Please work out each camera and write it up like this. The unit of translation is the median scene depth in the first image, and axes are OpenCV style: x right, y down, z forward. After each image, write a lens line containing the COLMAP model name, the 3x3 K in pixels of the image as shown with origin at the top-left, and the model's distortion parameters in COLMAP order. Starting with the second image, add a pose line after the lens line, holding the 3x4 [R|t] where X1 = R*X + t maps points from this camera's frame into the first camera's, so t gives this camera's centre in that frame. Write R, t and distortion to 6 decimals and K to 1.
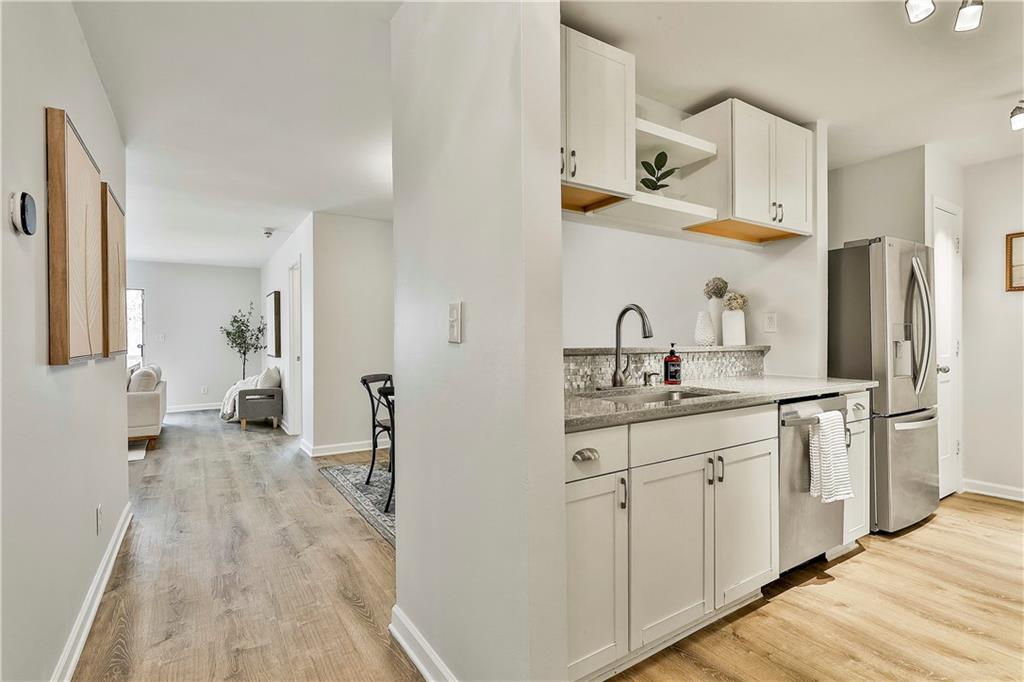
lens RADIAL K [[486.7, 0, 512.0], [0, 486.7, 341.0], [0, 0, 1]] dist [-0.001855, 0.001563]
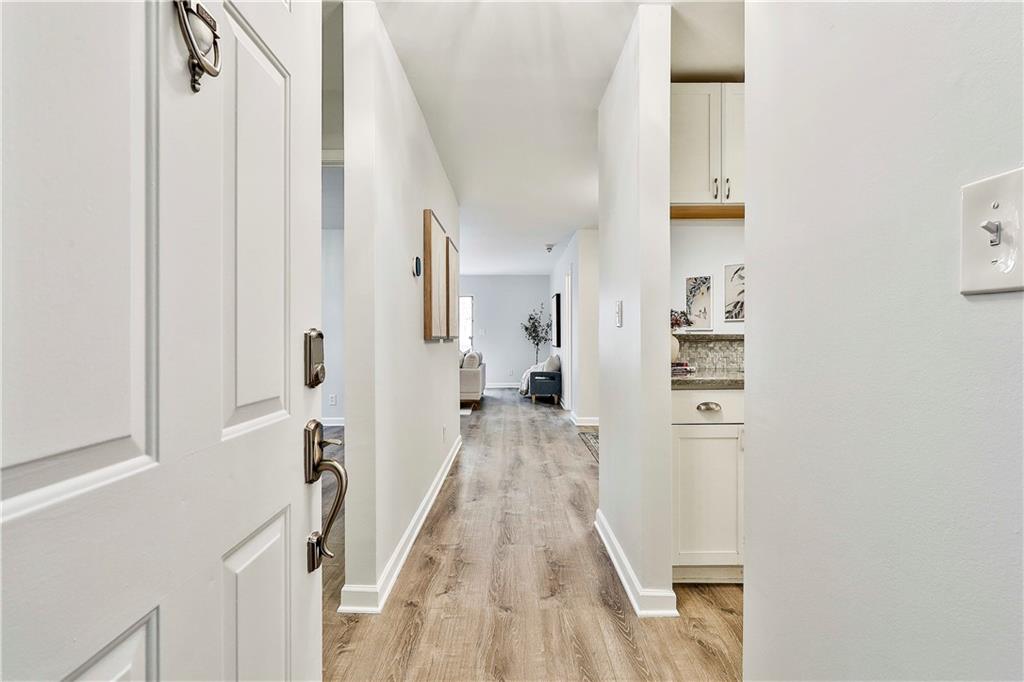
lens RADIAL K [[492.1, 0, 512.0], [0, 492.1, 341.0], [0, 0, 1]] dist [-0.001806, 0.000044]
pose [[0.838195, 0.010039, -0.545278, 0.259884], [-0.006699, 0.999945, 0.008112, 0.021778], [0.545329, -0.003146, 0.838216, -0.287050]]
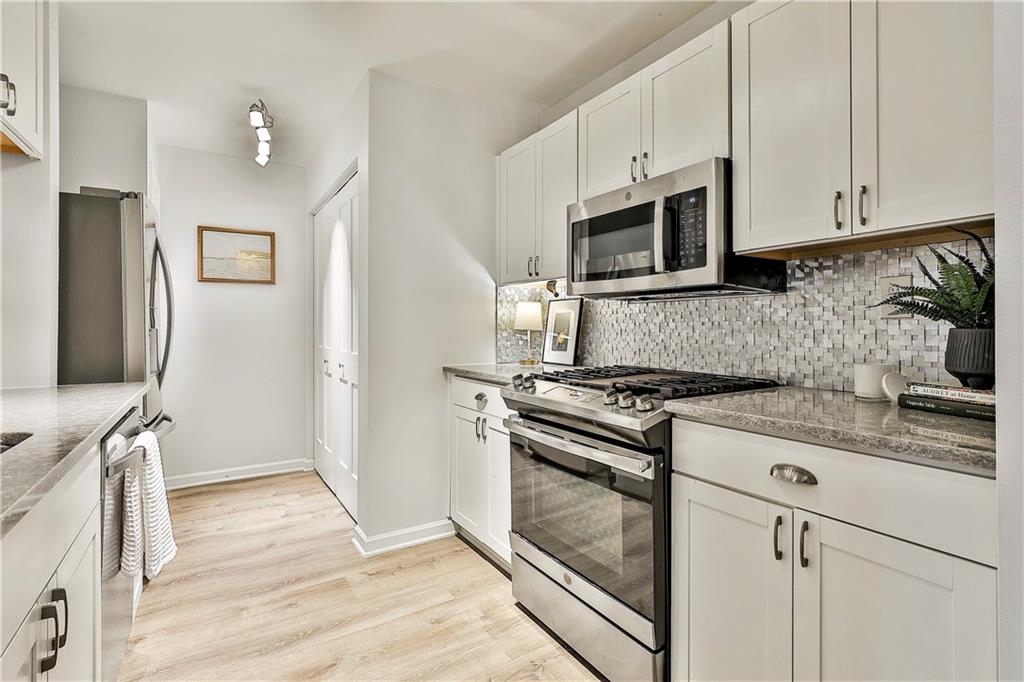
lens RADIAL K [[492.6, 0, 514.6], [0, 492.6, 328.6], [0, 0, 1]] dist [-0.002017, 0.000615]
pose [[0.021406, 0.002164, 0.999769, 0.001107], [0.010016, 0.999947, -0.002379, 0.007081], [-0.999721, 0.010065, 0.021384, 0.421233]]
